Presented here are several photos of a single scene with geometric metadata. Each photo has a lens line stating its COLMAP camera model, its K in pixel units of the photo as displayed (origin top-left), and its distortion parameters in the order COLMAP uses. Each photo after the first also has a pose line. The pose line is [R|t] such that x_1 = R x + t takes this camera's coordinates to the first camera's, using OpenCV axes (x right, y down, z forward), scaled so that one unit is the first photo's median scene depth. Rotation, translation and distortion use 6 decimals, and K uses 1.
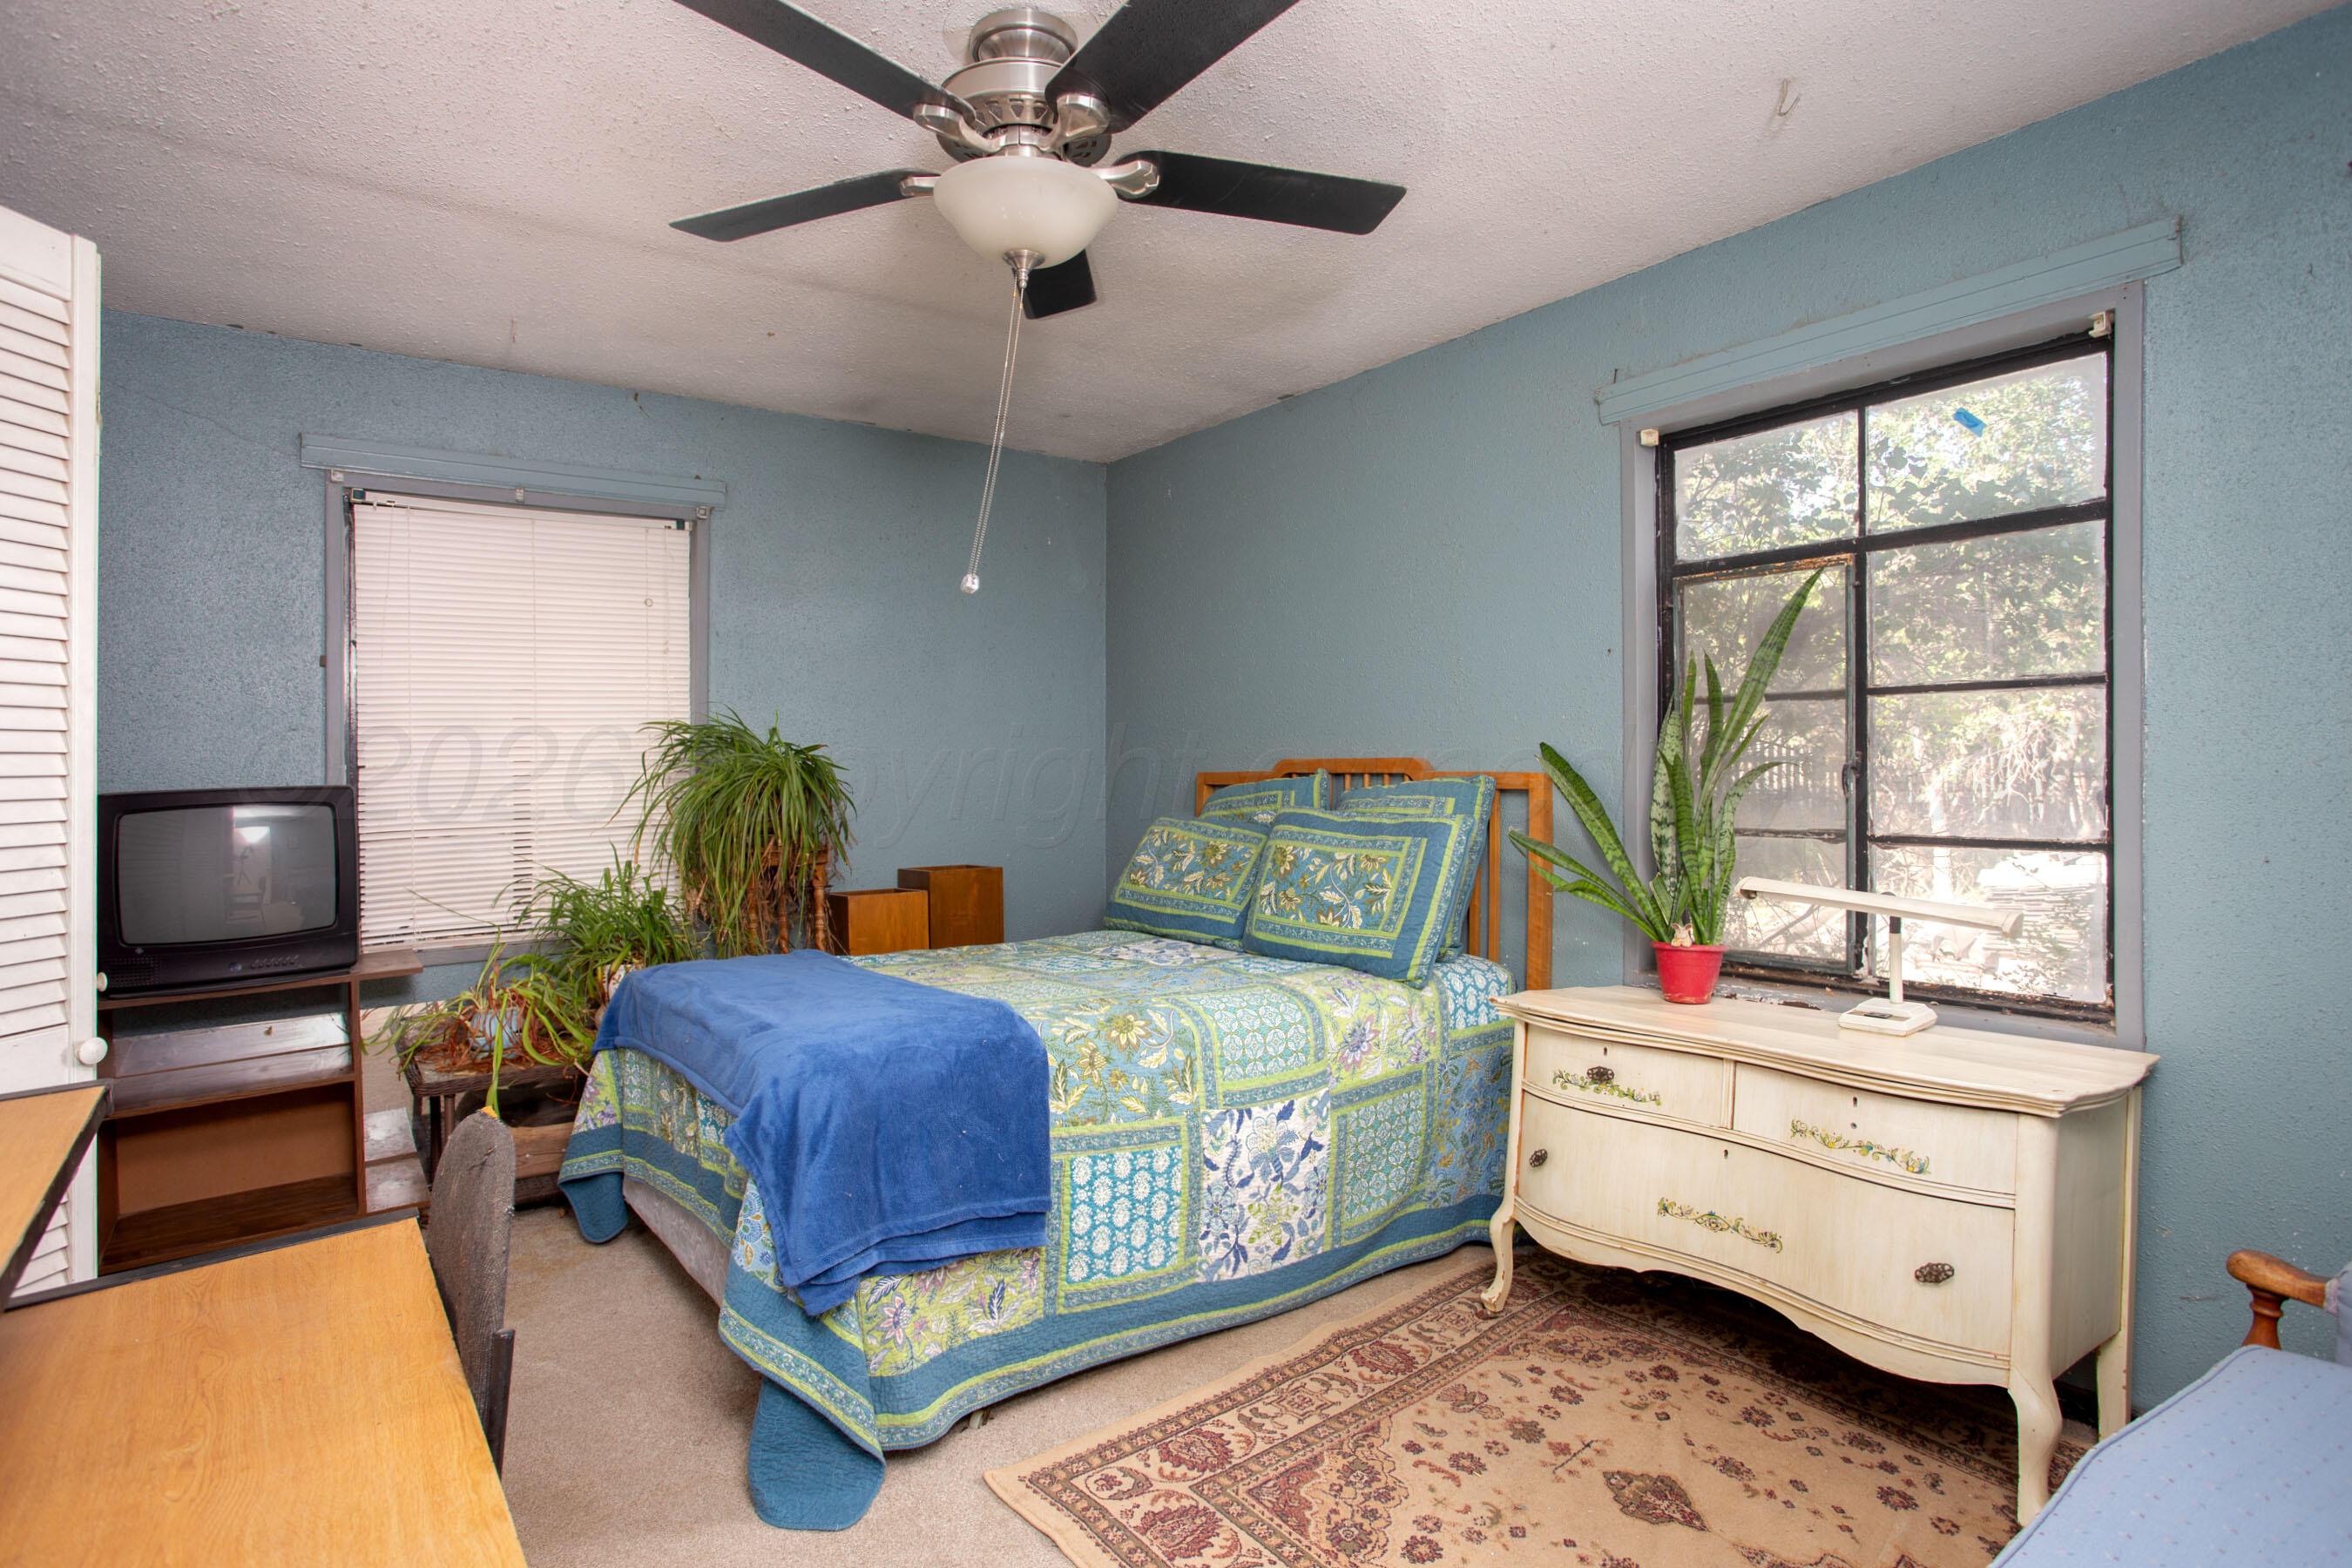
lens RADIAL K [[1188.3, 0, 1170.1], [0, 1188.3, 774.5], [0, 0, 1]] dist [-0.030986, 0.009081]
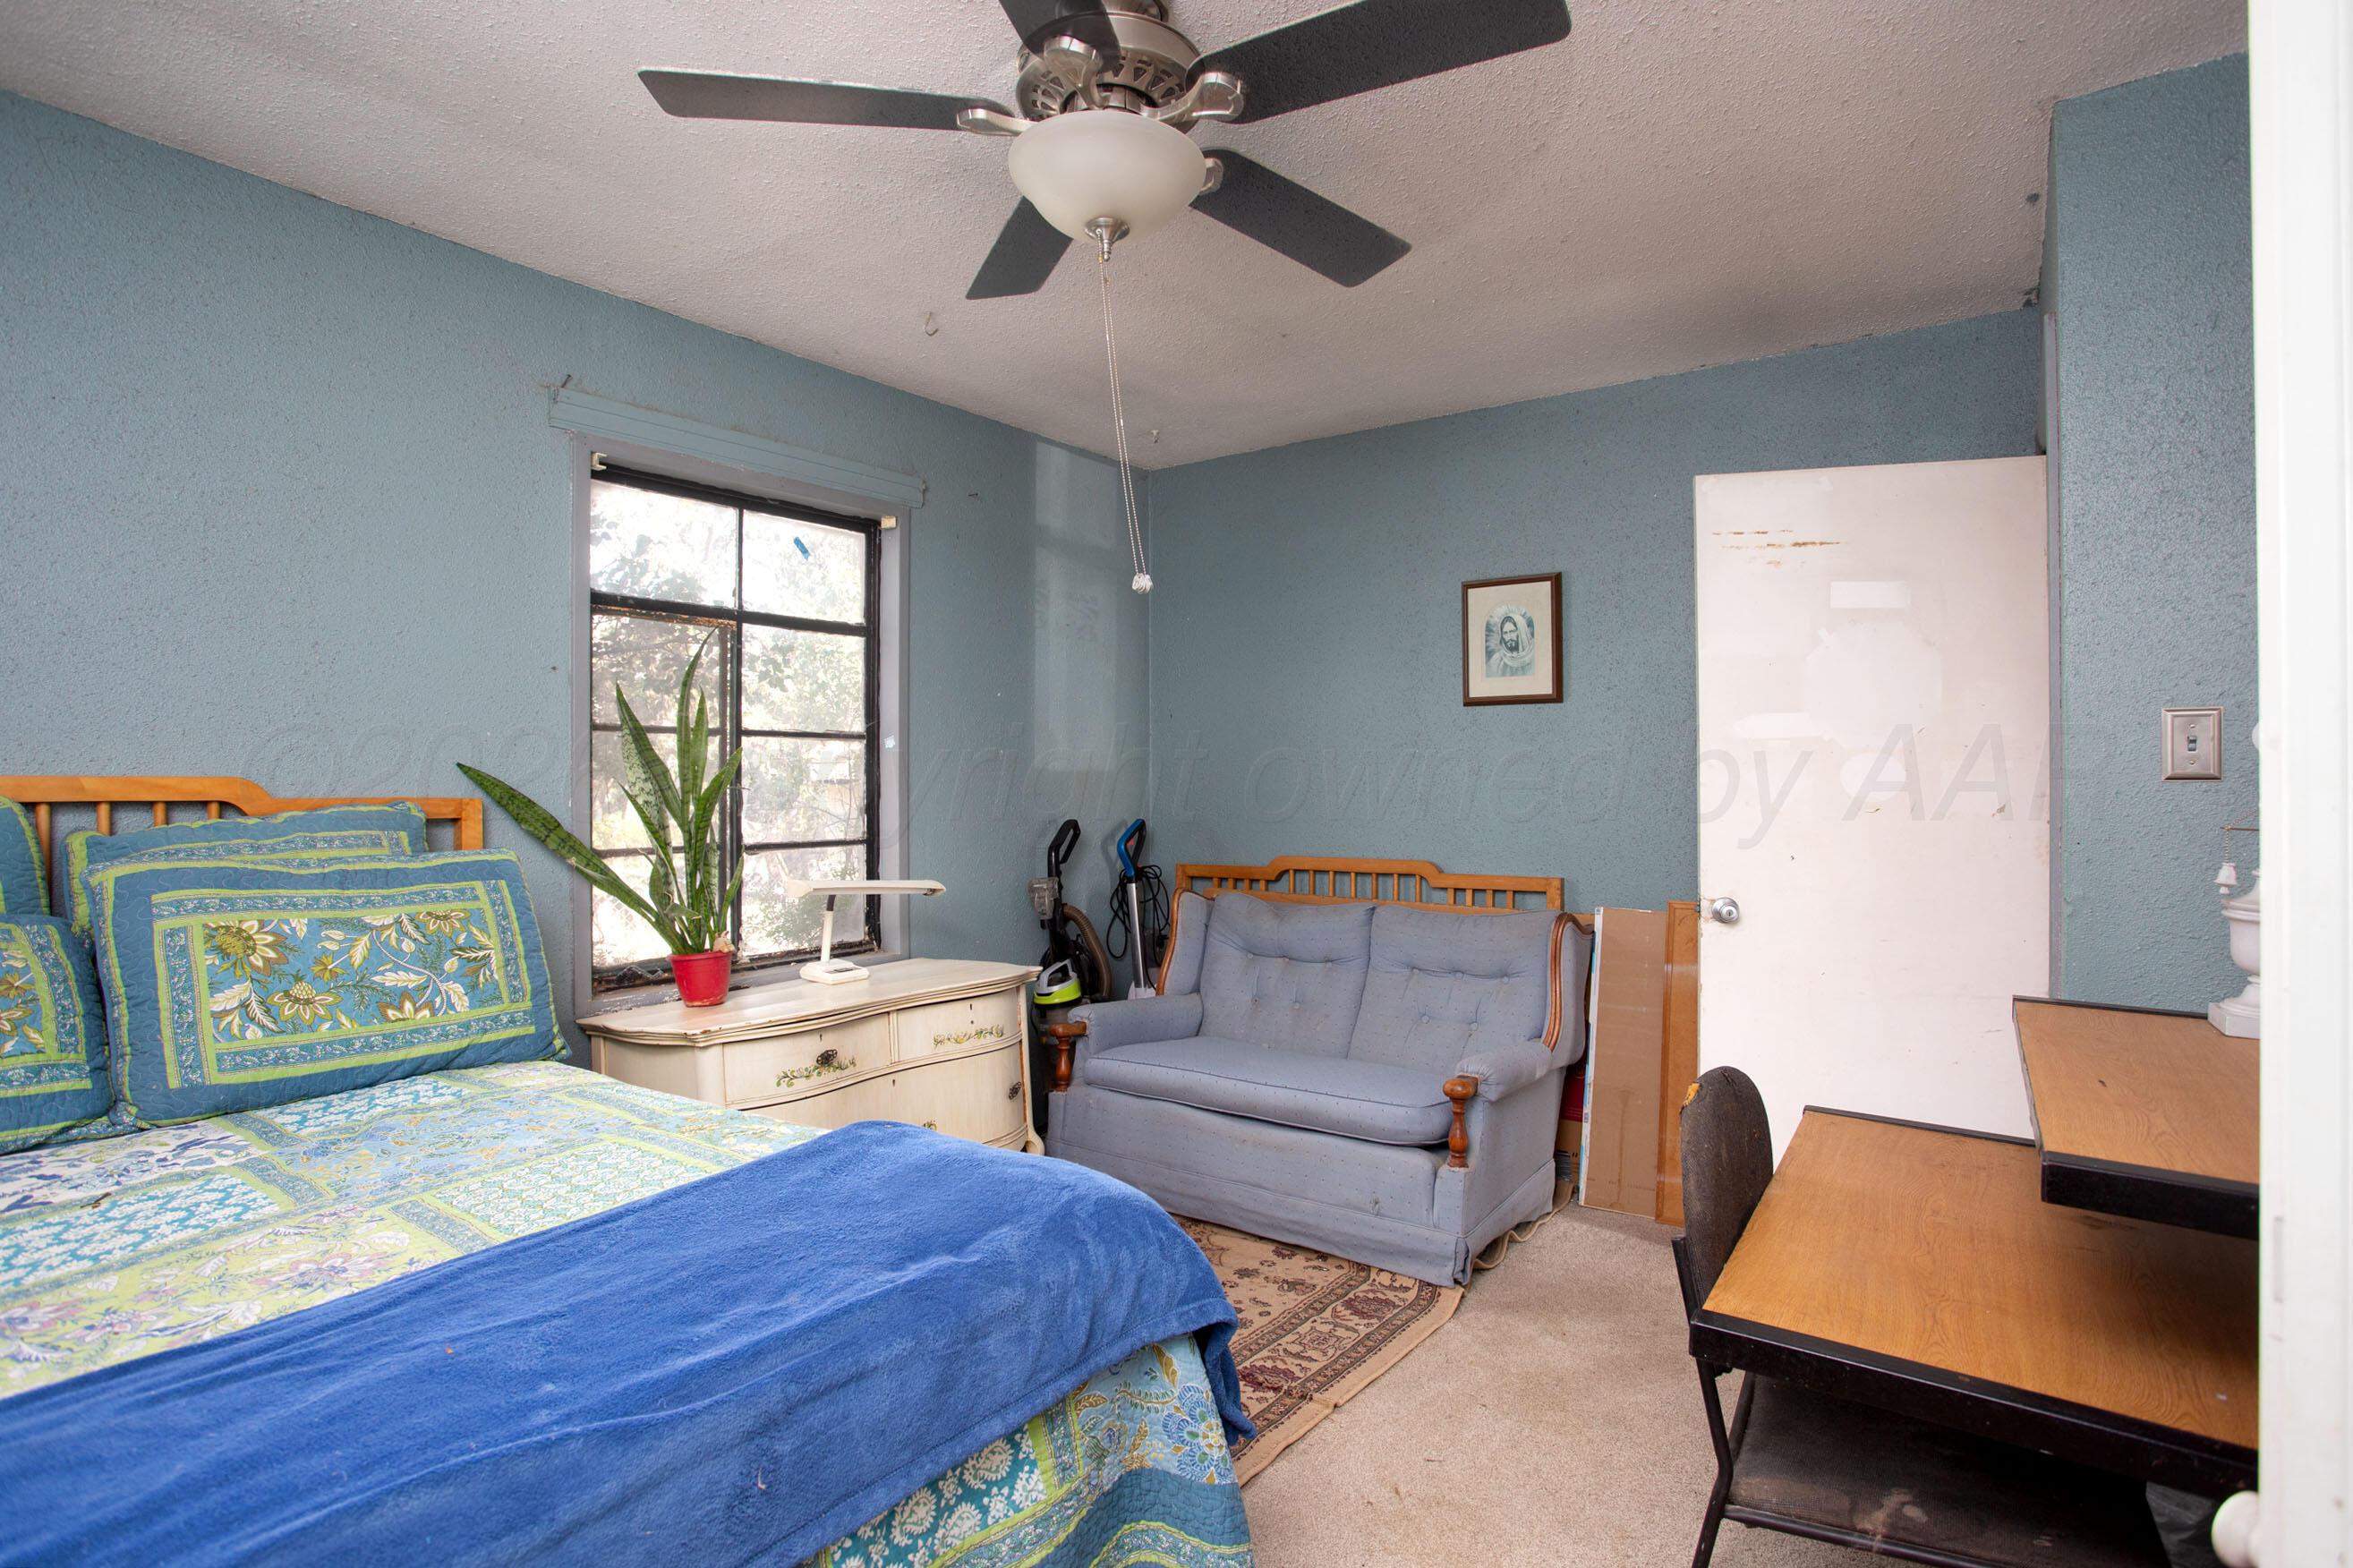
lens RADIAL K [[1188.8, 0, 1171.3], [0, 1188.8, 792.1], [0, 0, 1]] dist [-0.030986, 0.009081]
pose [[-0.291915, 0.007778, 0.956413, -0.770795], [0.011742, 0.999921, -0.004548, 0.005310], [-0.956372, 0.009902, -0.291983, 0.937649]]
